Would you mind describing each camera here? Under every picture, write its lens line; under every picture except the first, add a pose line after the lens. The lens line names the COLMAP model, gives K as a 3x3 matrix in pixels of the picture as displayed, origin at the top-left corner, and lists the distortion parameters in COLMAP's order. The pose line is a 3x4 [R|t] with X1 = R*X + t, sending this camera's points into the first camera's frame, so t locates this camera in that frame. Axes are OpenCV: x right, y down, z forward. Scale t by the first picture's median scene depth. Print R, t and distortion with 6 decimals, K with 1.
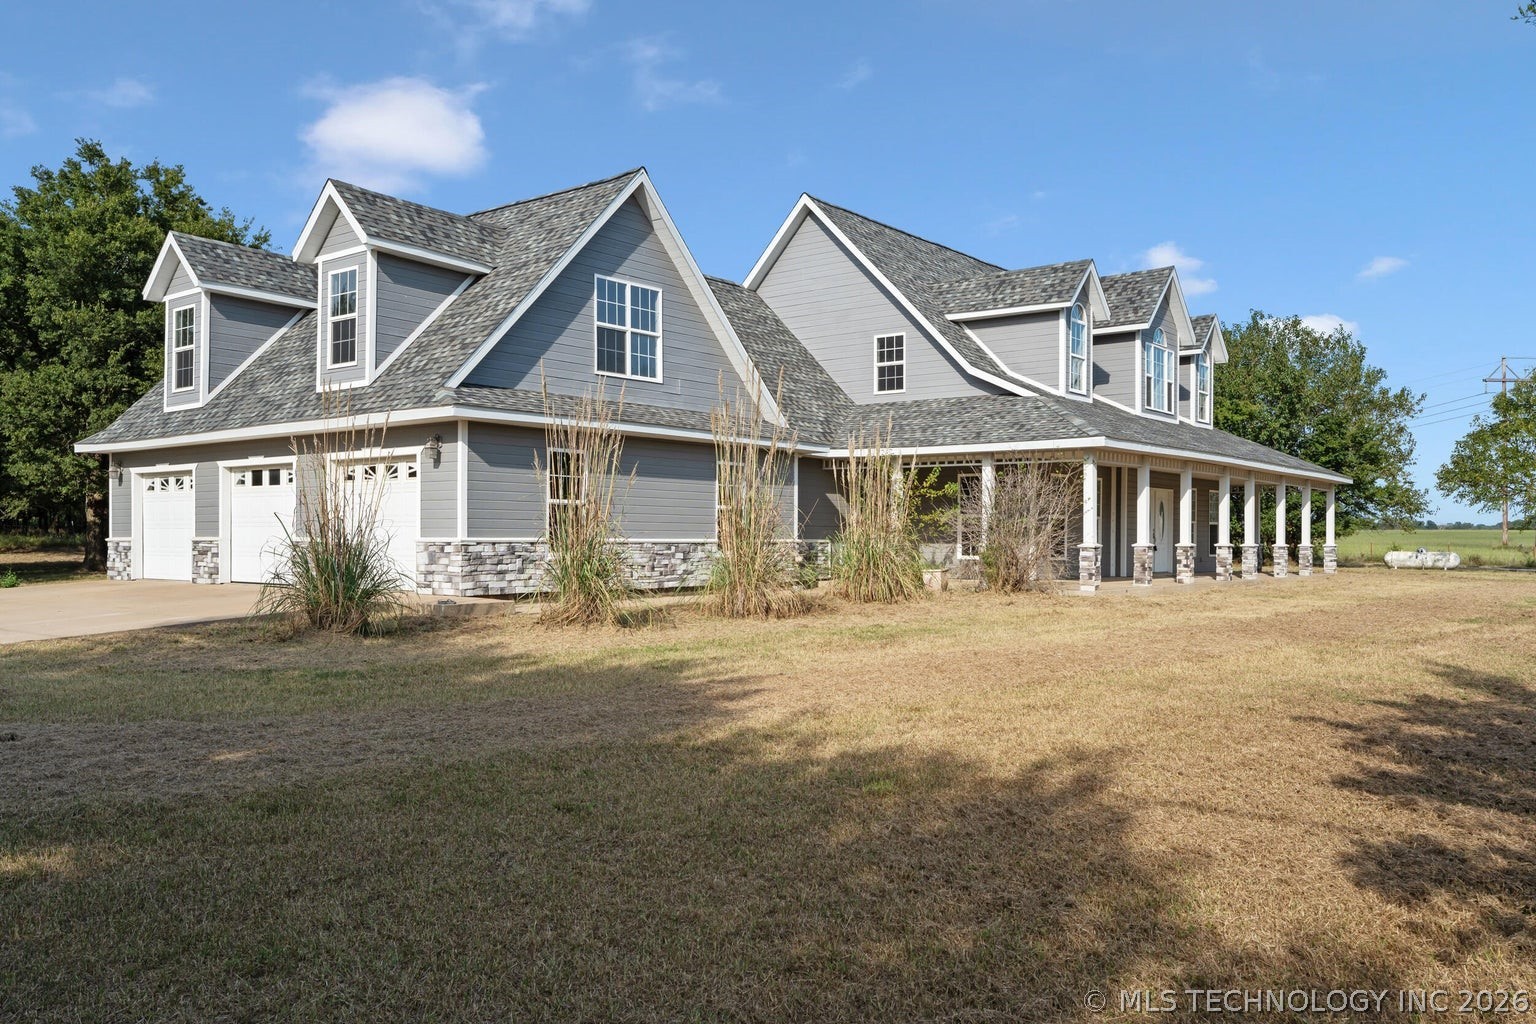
lens RADIAL K [[1215.6, 0, 770.3], [0, 1215.6, 516.6], [0, 0, 1]] dist [-0.002675, 0.003413]
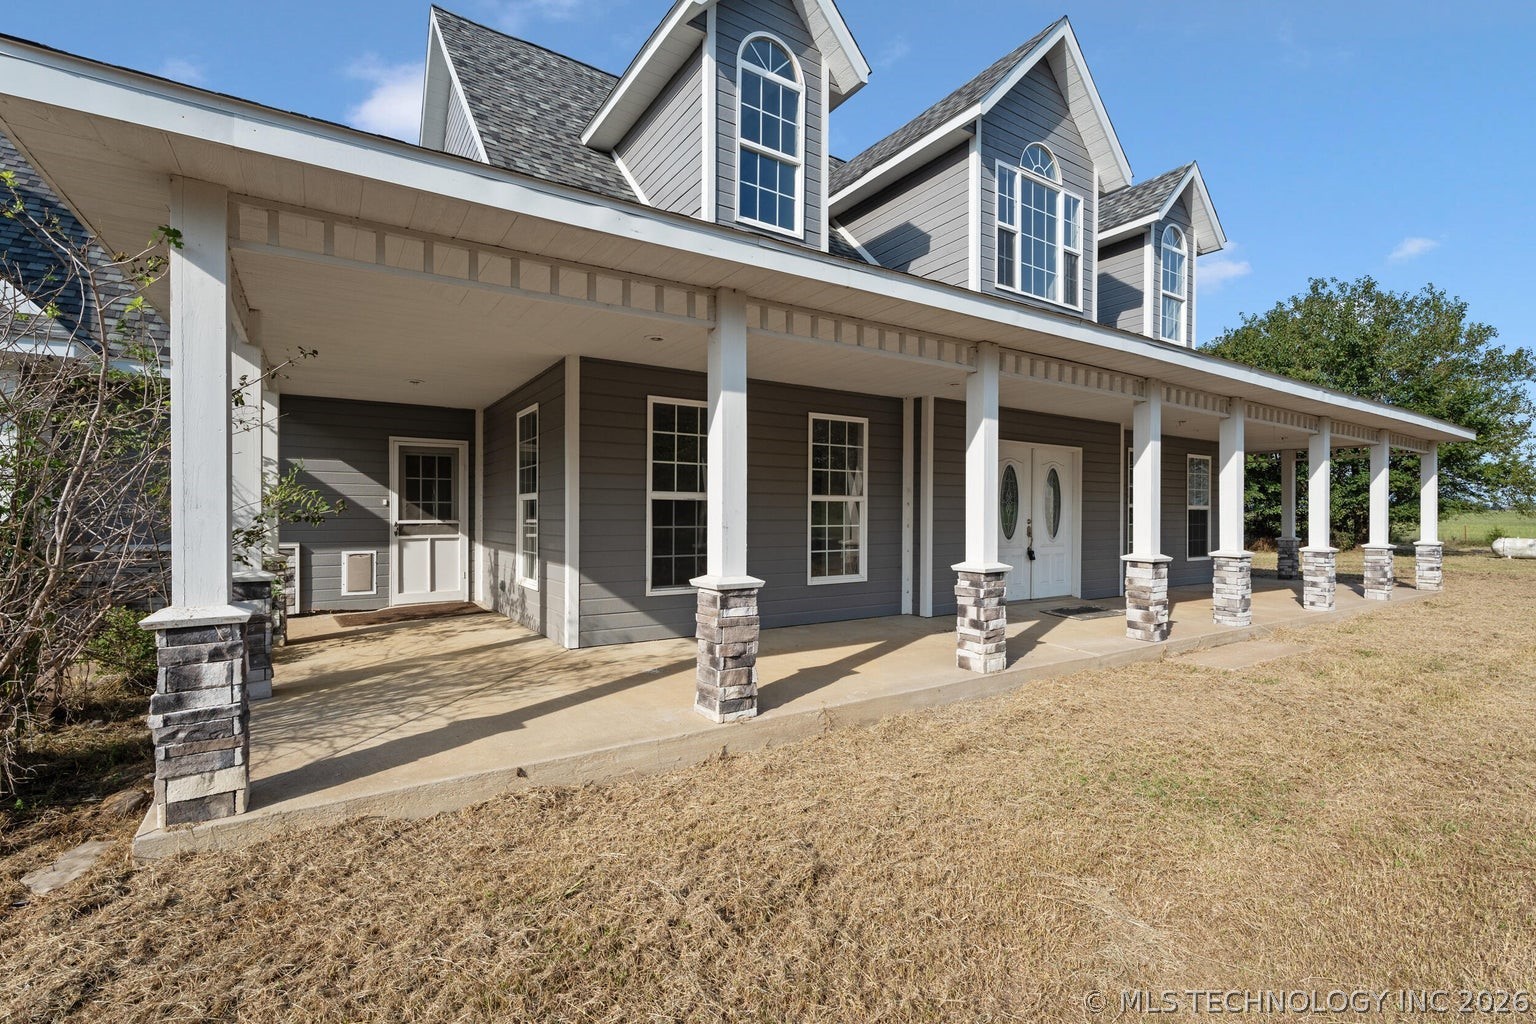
lens RADIAL K [[677.1, 0, 766.0], [0, 677.1, 504.8], [0, 0, 1]] dist [-0.003929, -0.001241]
pose [[0.946958, -0.000666, -0.321357, 0.174940], [0.002387, 0.999985, 0.004959, 0.001176], [0.321348, -0.005463, 0.946945, 0.392969]]
